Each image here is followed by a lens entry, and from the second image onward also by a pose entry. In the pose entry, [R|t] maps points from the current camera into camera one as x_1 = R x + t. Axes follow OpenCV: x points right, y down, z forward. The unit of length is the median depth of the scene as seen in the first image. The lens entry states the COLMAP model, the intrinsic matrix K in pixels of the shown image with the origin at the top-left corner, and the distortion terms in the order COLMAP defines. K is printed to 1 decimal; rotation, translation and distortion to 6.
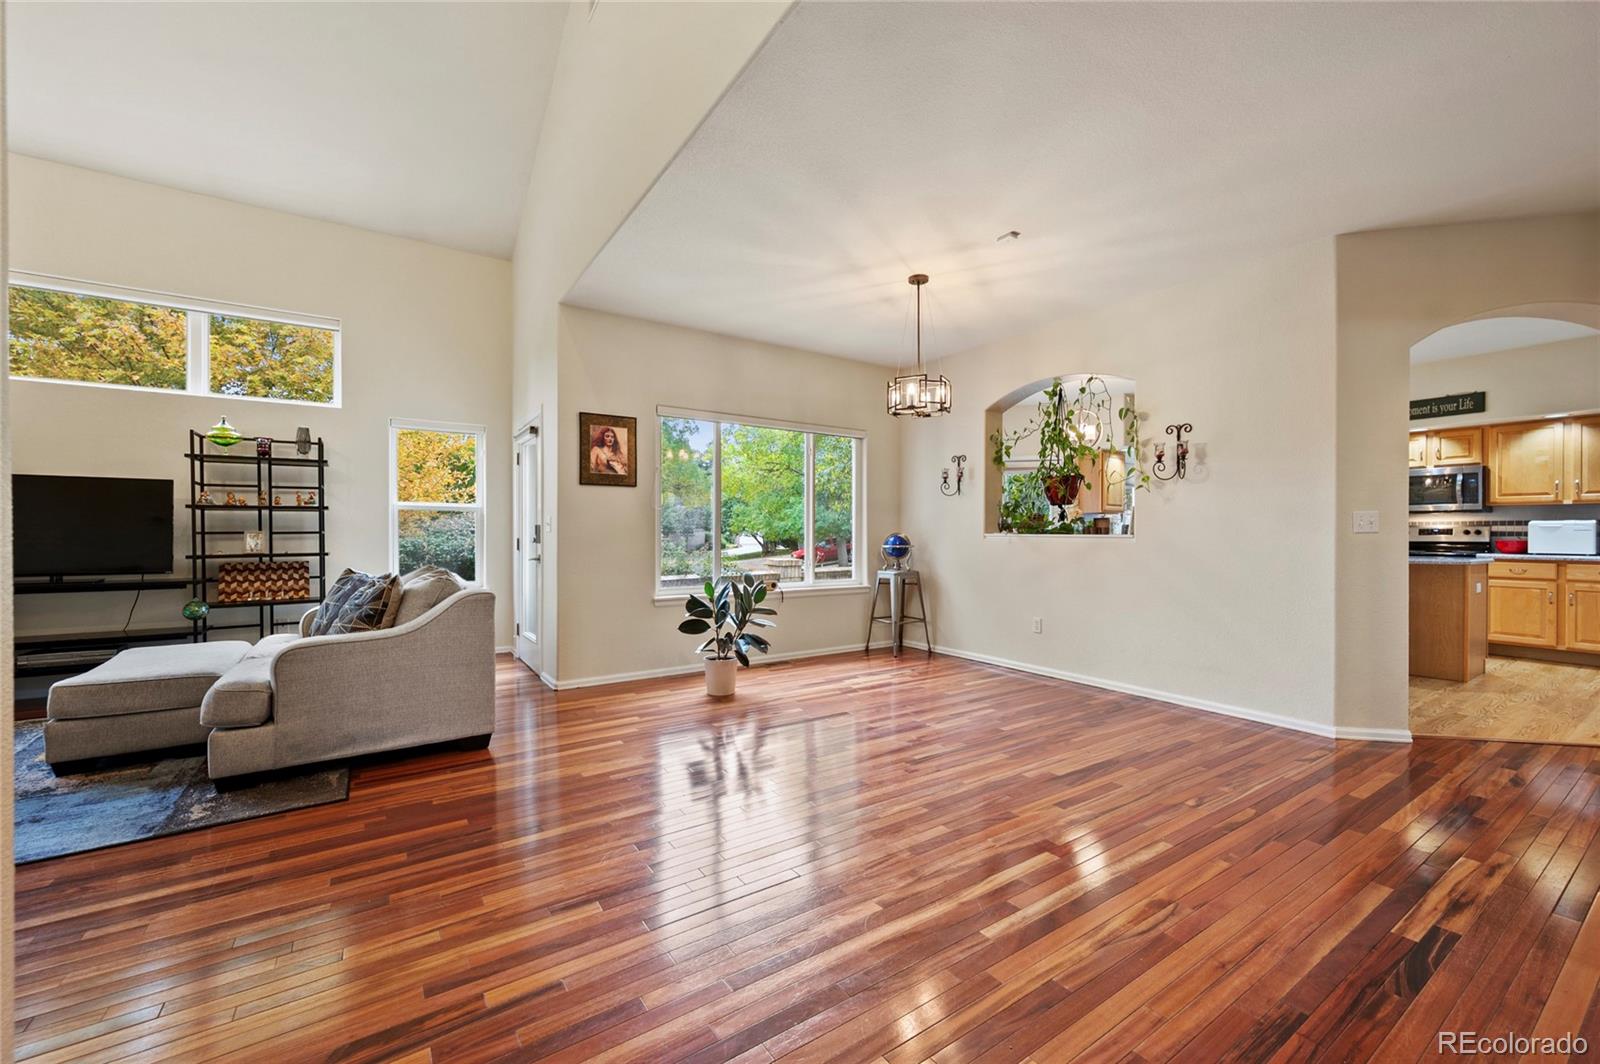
lens RADIAL K [[637.2, 0, 801.7], [0, 637.2, 535.6], [0, 0, 1]] dist [0.001493, 0.000309]
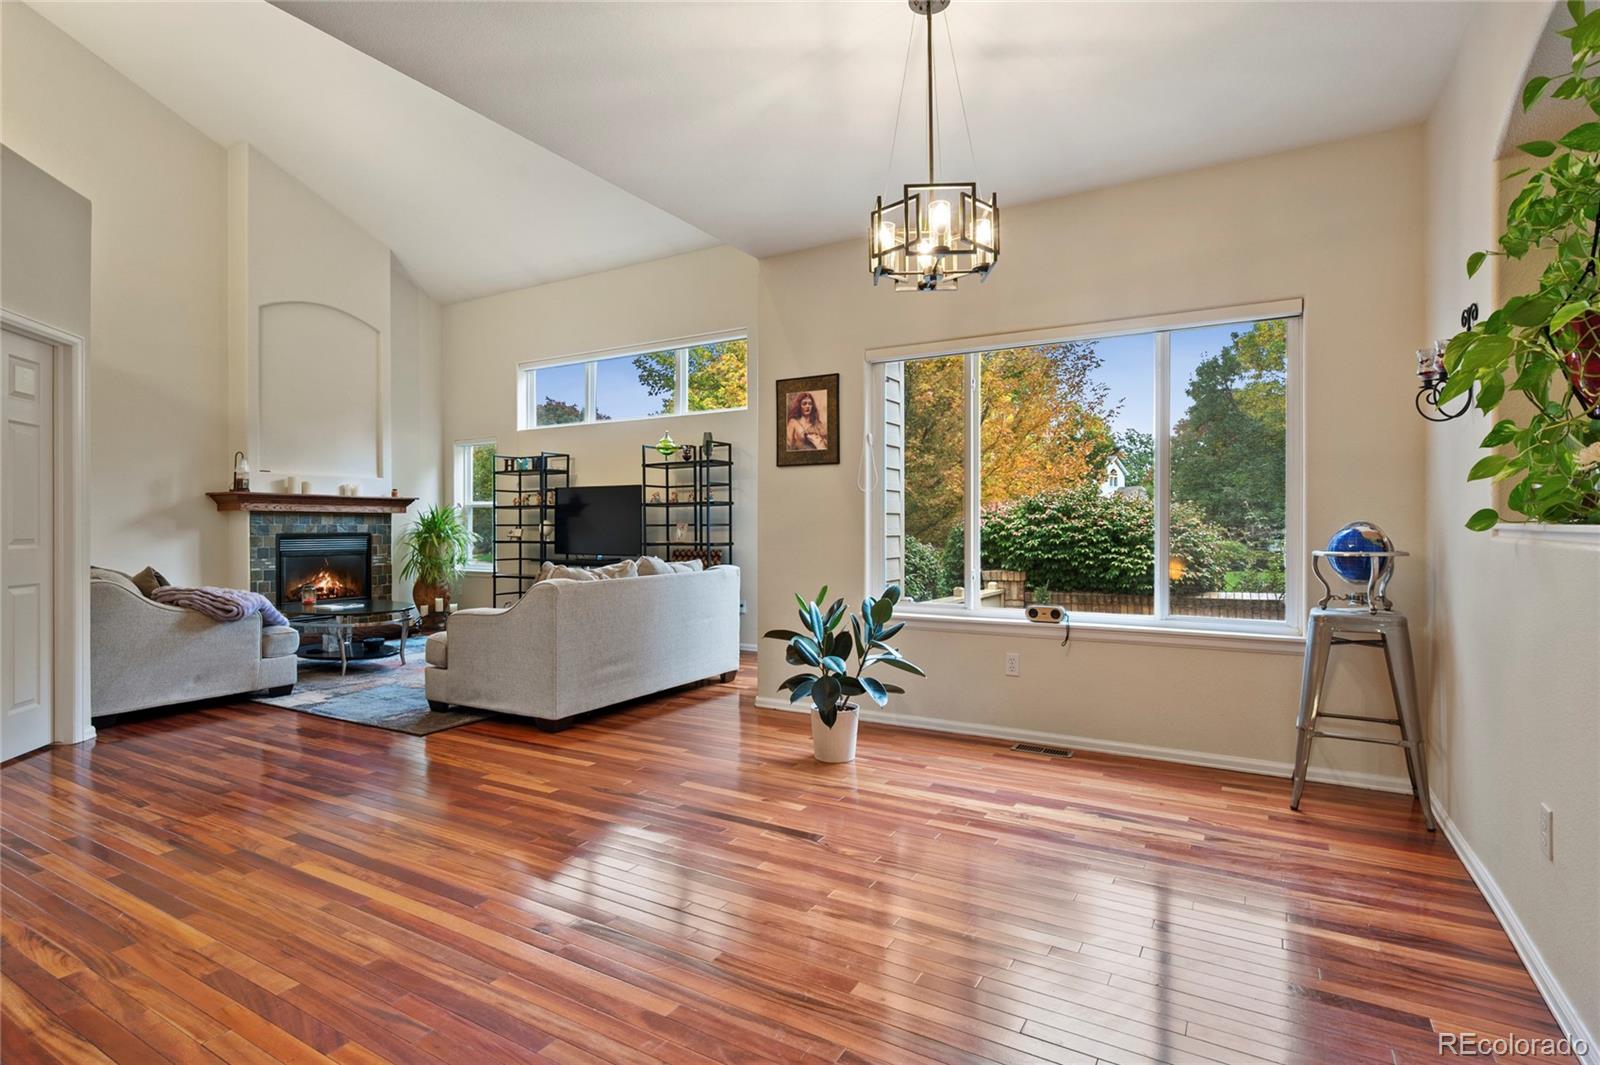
lens RADIAL K [[789.4, 0, 806.2], [0, 789.4, 526.5], [0, 0, 1]] dist [-0.004302, -0.000352]
pose [[0.439194, 0.000094, -0.898392, 0.589309], [0.000284, 1.000000, 0.000243, -0.001869], [0.898392, -0.000362, 0.439194, 0.568367]]
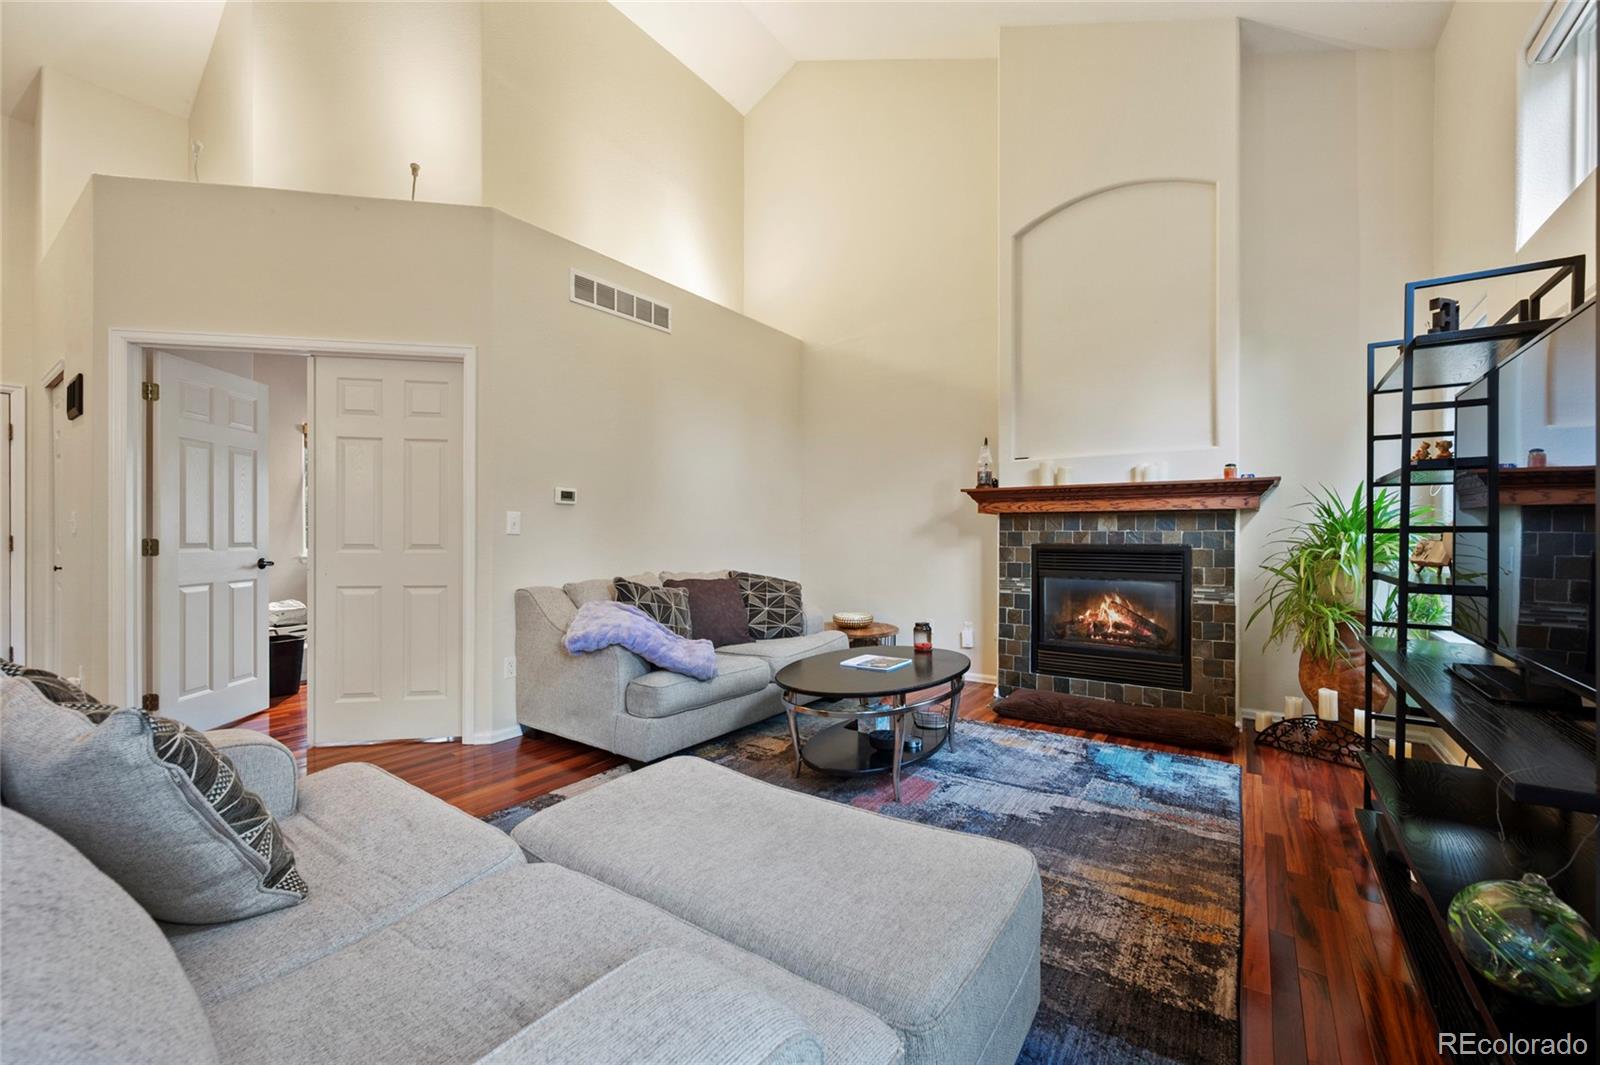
lens RADIAL K [[637.2, 0, 801.7], [0, 637.2, 536.1], [0, 0, 1]] dist [0.001493, 0.000309]
pose [[-0.934955, 0.000269, -0.354765, -0.648113], [-0.001207, 0.999992, 0.003939, -0.001939], [0.354763, 0.004111, -0.934947, 1.038668]]
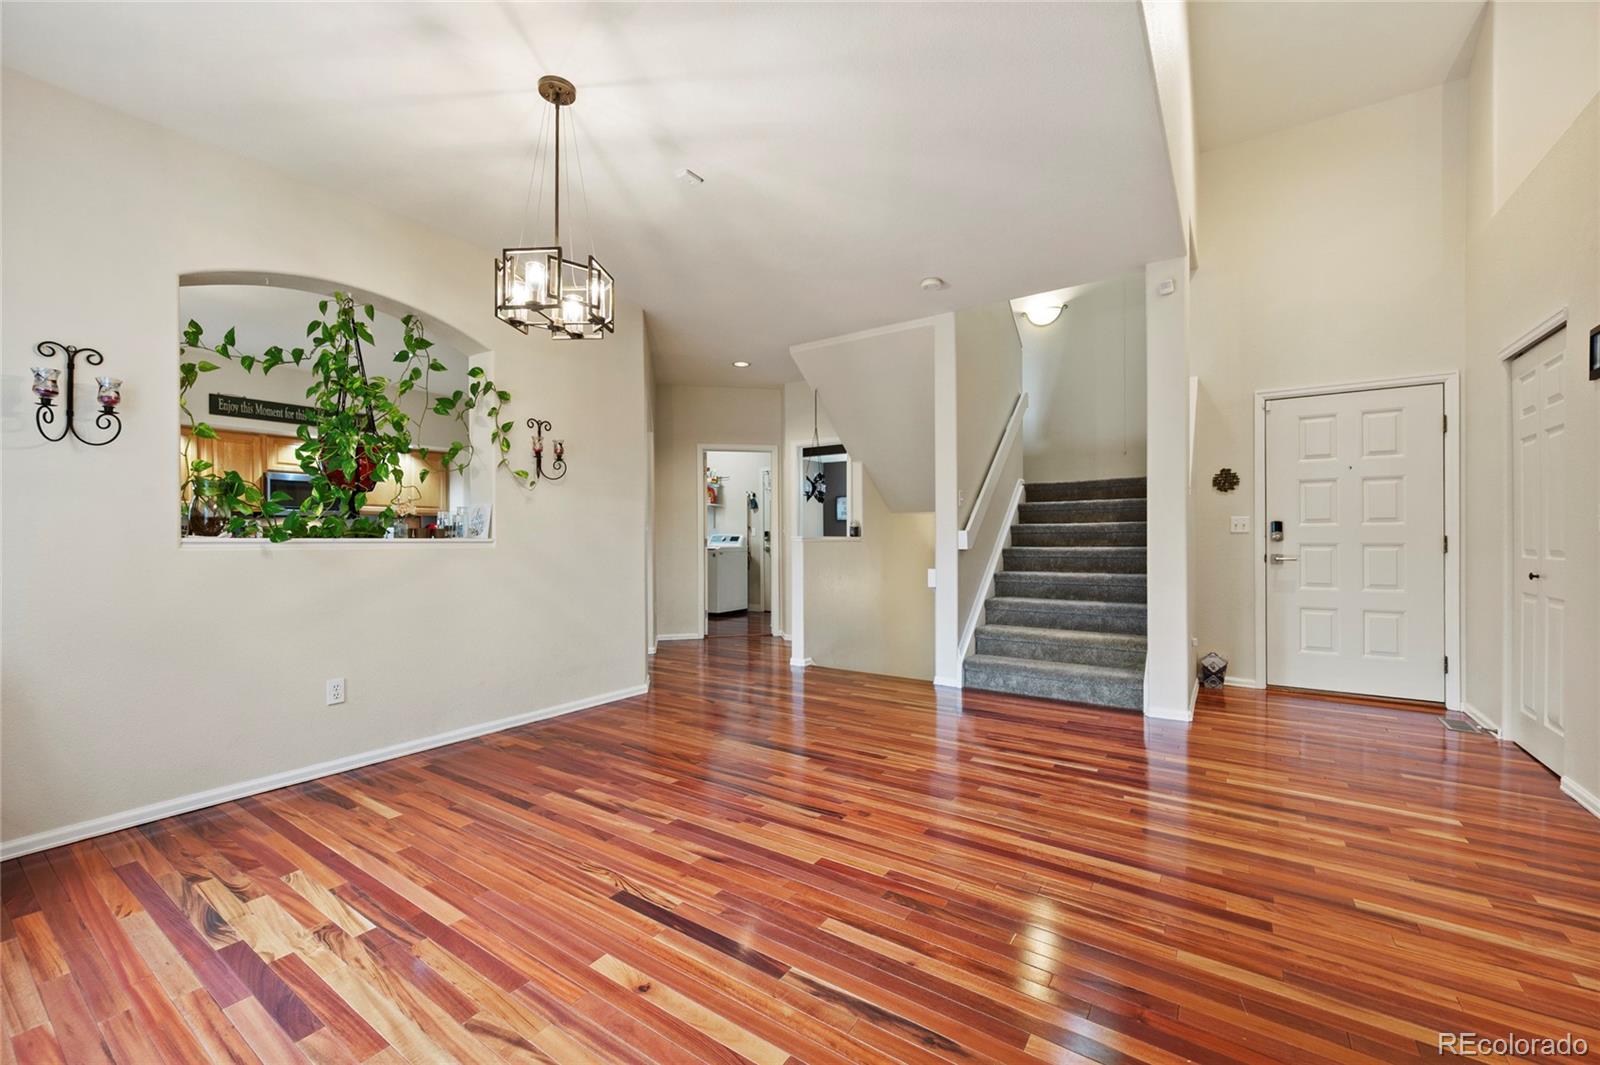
lens RADIAL K [[637.2, 0, 801.7], [0, 637.2, 536.1], [0, 0, 1]] dist [0.001493, 0.000309]
pose [[-0.372894, 0.005318, 0.927859, -0.375325], [0.006037, 0.999976, -0.003305, -0.000383], [-0.927854, 0.004369, -0.372917, 0.881072]]
